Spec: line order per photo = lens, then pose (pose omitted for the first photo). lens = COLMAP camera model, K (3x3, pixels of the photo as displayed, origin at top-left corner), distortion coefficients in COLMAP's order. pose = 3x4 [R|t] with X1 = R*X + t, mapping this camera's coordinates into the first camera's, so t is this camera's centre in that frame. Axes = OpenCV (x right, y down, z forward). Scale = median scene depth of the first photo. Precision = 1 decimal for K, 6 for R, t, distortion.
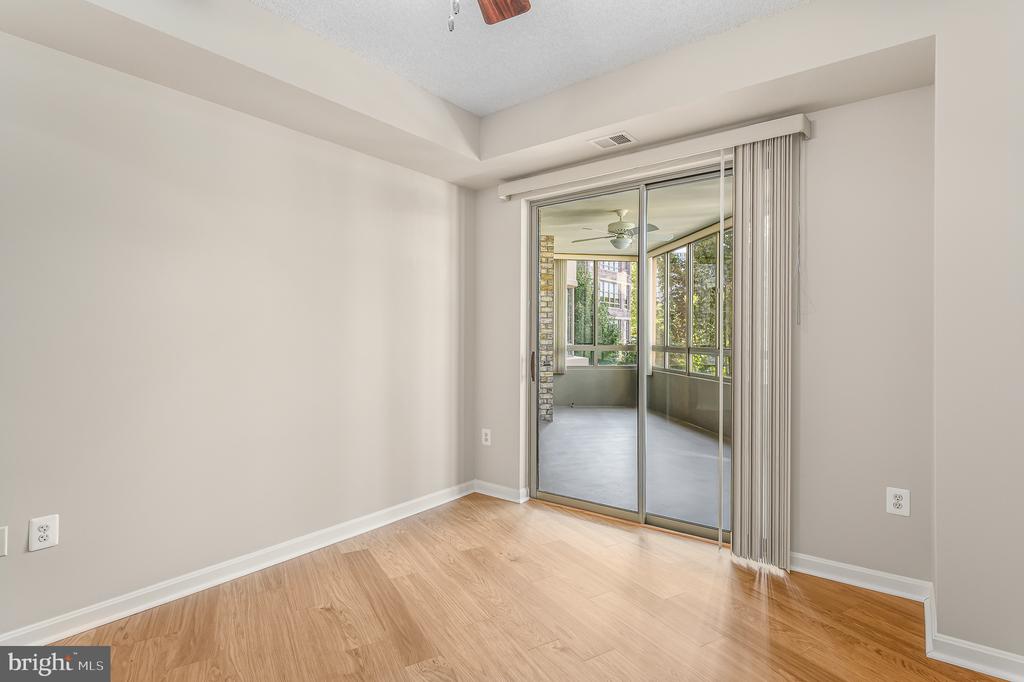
lens RADIAL K [[500.8, 0, 521.1], [0, 500.8, 334.7], [0, 0, 1]] dist [-0.002122, 0.000386]
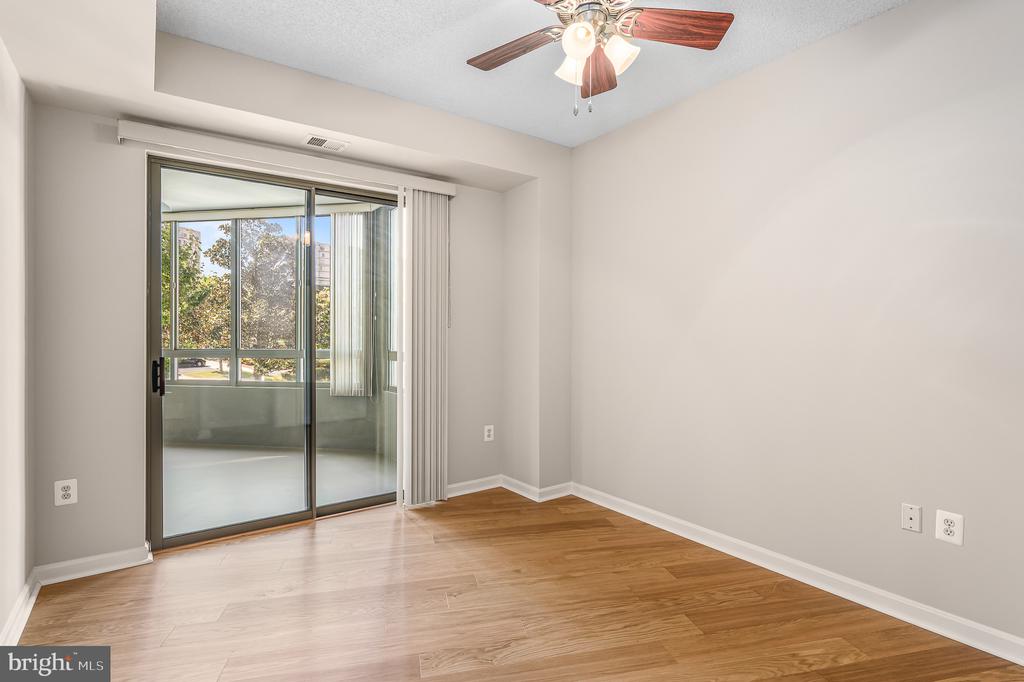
lens RADIAL K [[500.8, 0, 506.1], [0, 500.8, 341.1], [0, 0, 1]] dist [-0.002122, 0.000386]
pose [[0.306905, -0.013399, 0.951646, -0.508990], [-0.002162, 0.999889, 0.014775, -0.003266], [-0.951738, -0.006592, 0.306842, 0.255063]]
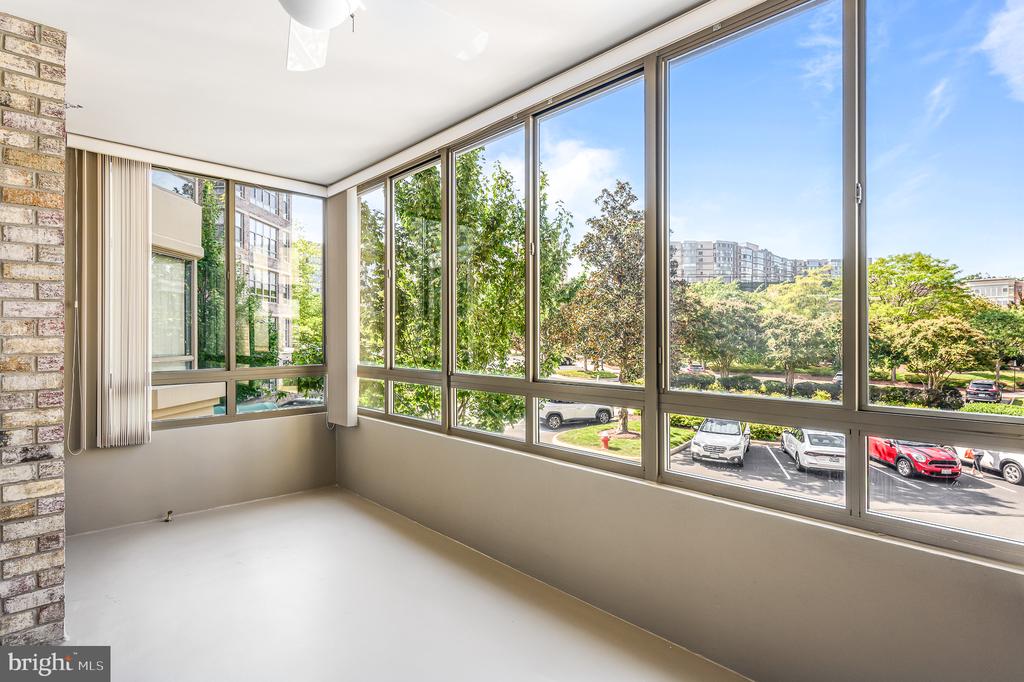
lens RADIAL K [[541.3, 0, 509.6], [0, 541.3, 332.7], [0, 0, 1]] dist [0.000692, 0.000768]
pose [[0.824334, -0.005031, 0.566081, 0.191440], [0.007410, 0.999971, -0.001903, -0.021464], [-0.566055, 0.005763, 0.824348, 1.090381]]
